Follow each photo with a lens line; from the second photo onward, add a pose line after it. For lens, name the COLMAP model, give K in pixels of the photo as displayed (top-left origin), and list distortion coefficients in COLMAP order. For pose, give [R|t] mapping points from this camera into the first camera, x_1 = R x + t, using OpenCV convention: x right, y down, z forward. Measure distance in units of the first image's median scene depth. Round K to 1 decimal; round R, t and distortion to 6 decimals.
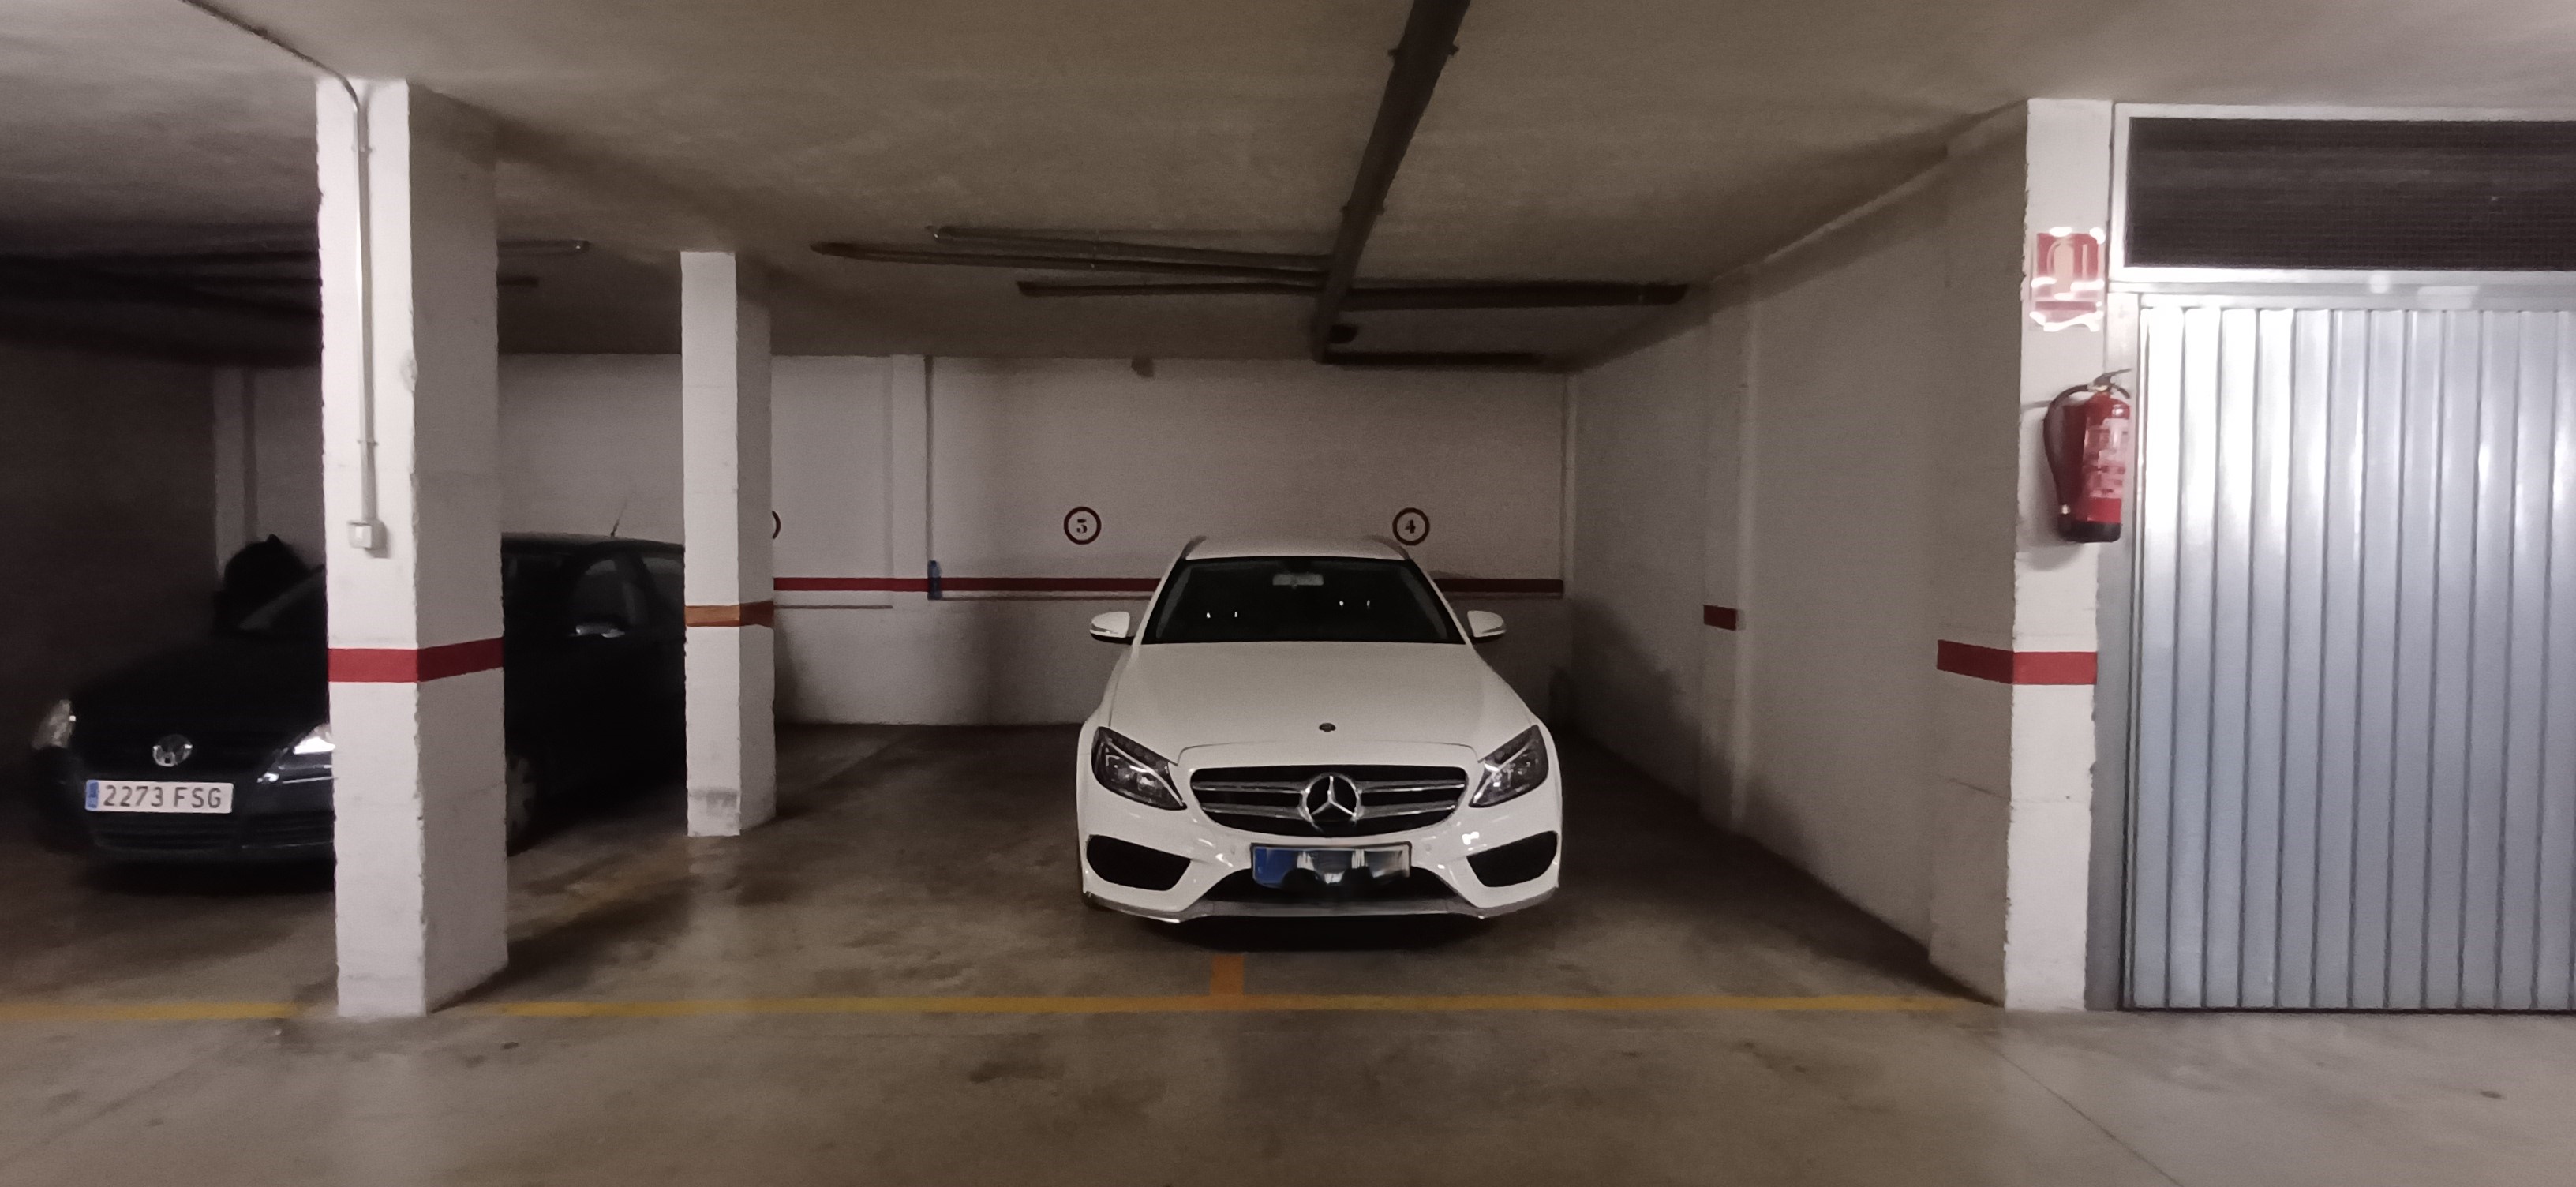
lens RADIAL K [[1174.6, 0, 1286.4], [0, 1174.6, 579.1], [0, 0, 1]] dist [-0.001145, -0.000321]
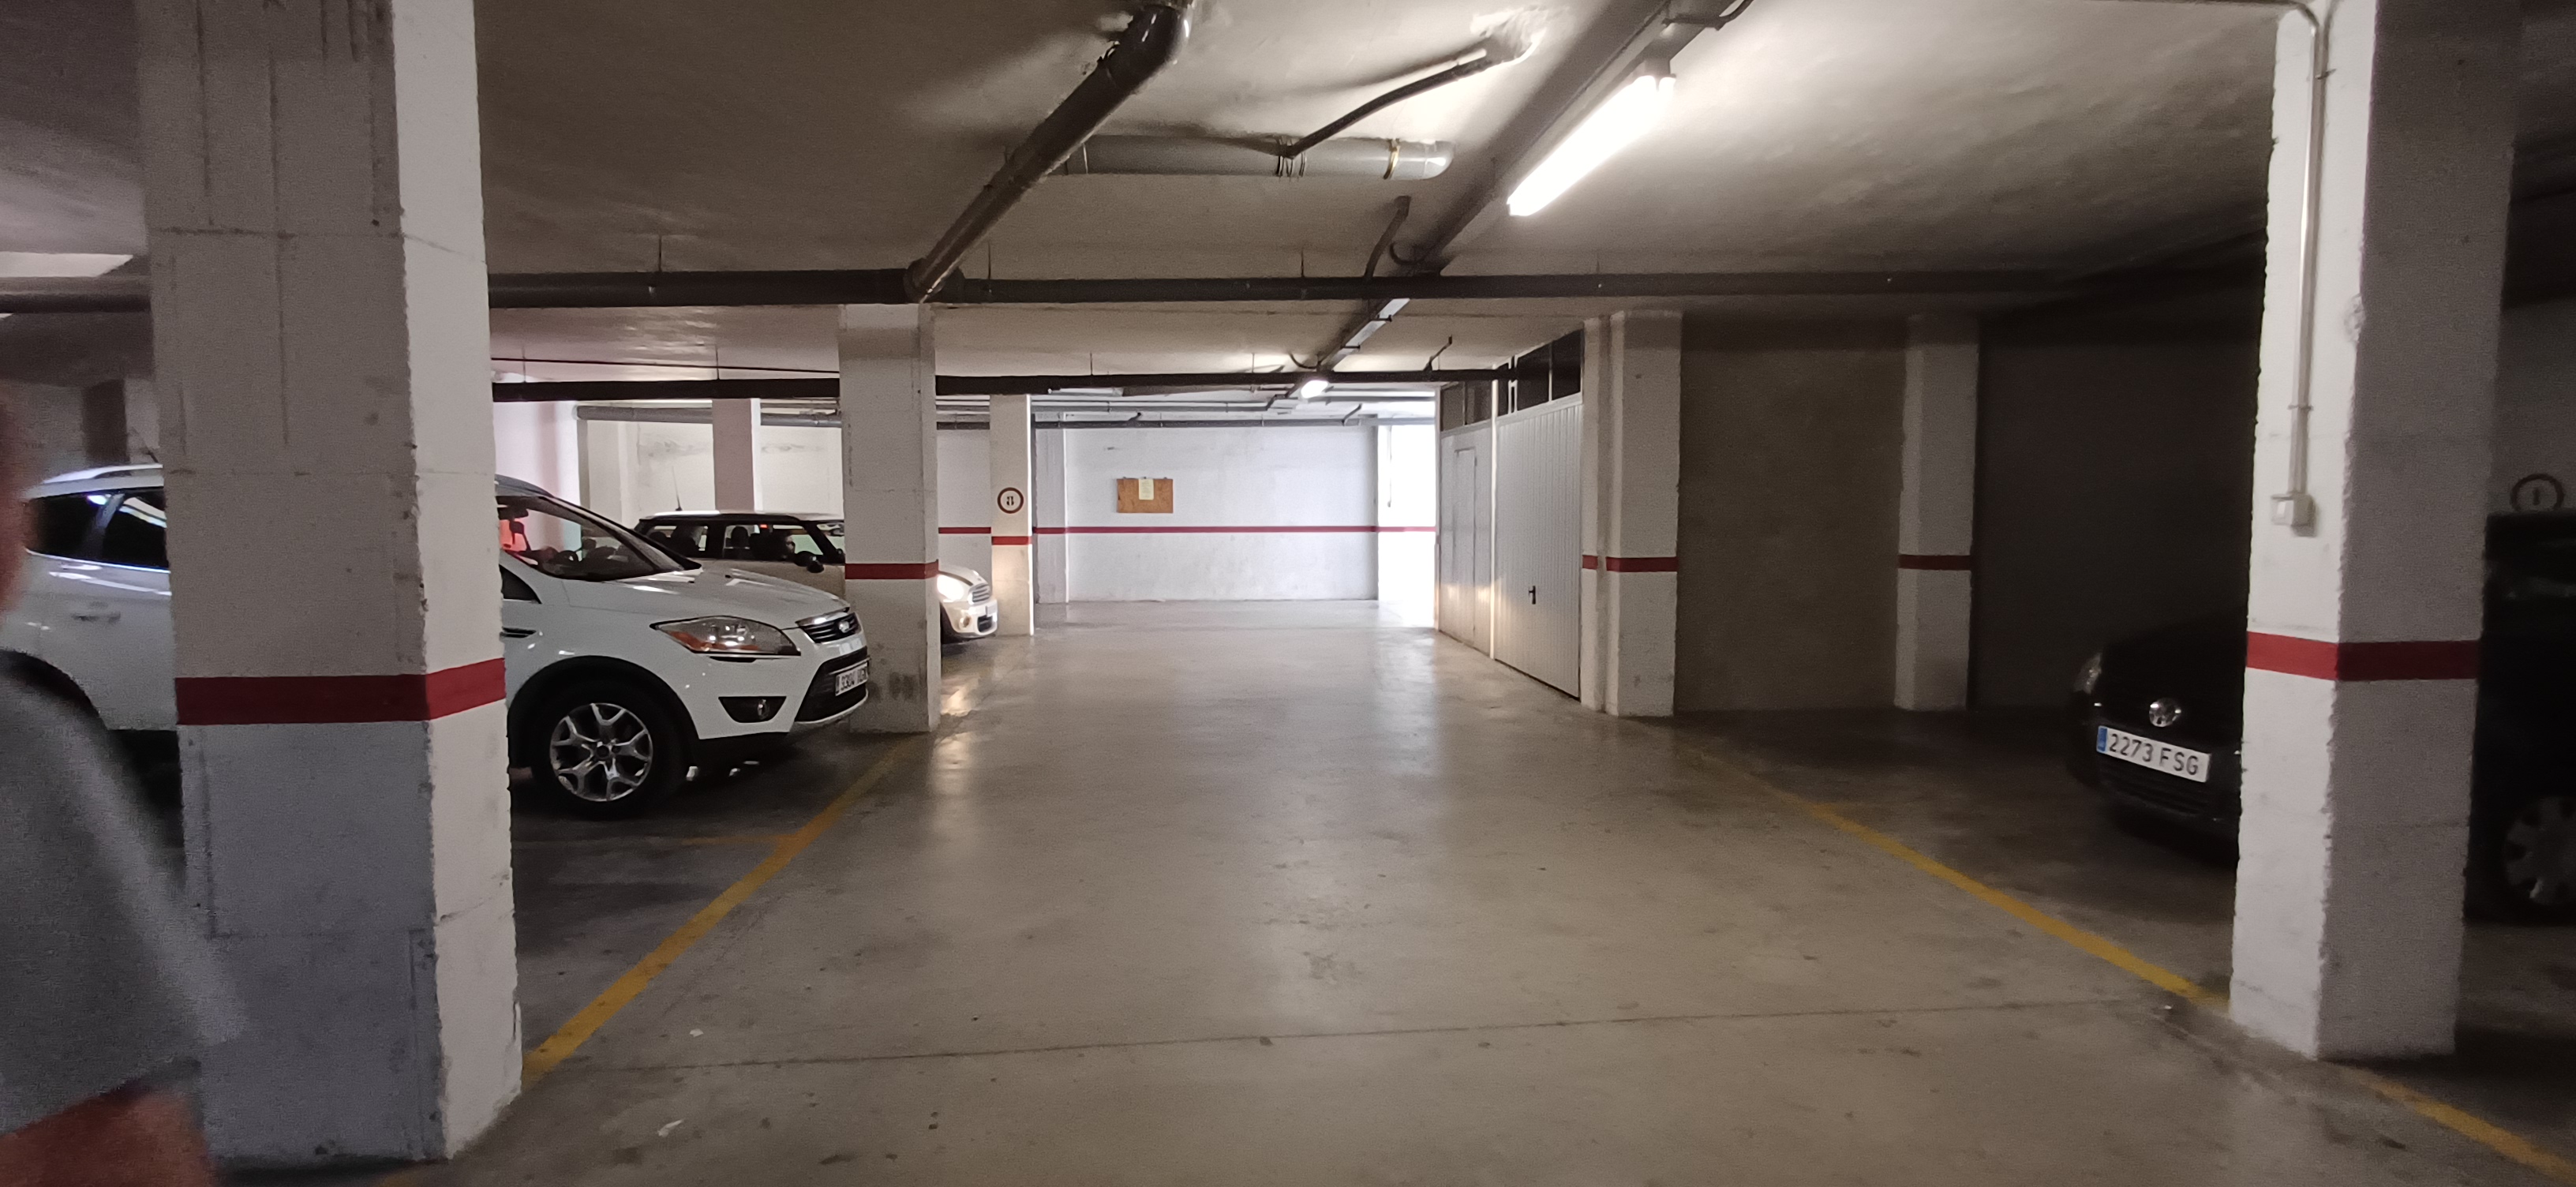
lens RADIAL K [[1174.6, 0, 1286.4], [0, 1174.6, 579.1], [0, 0, 1]] dist [-0.001145, -0.000321]
pose [[0.045505, 0.059467, -0.997193, 0.082137], [-0.034679, 0.997719, 0.057916, -0.010310], [0.998362, 0.031947, 0.047464, 0.183660]]
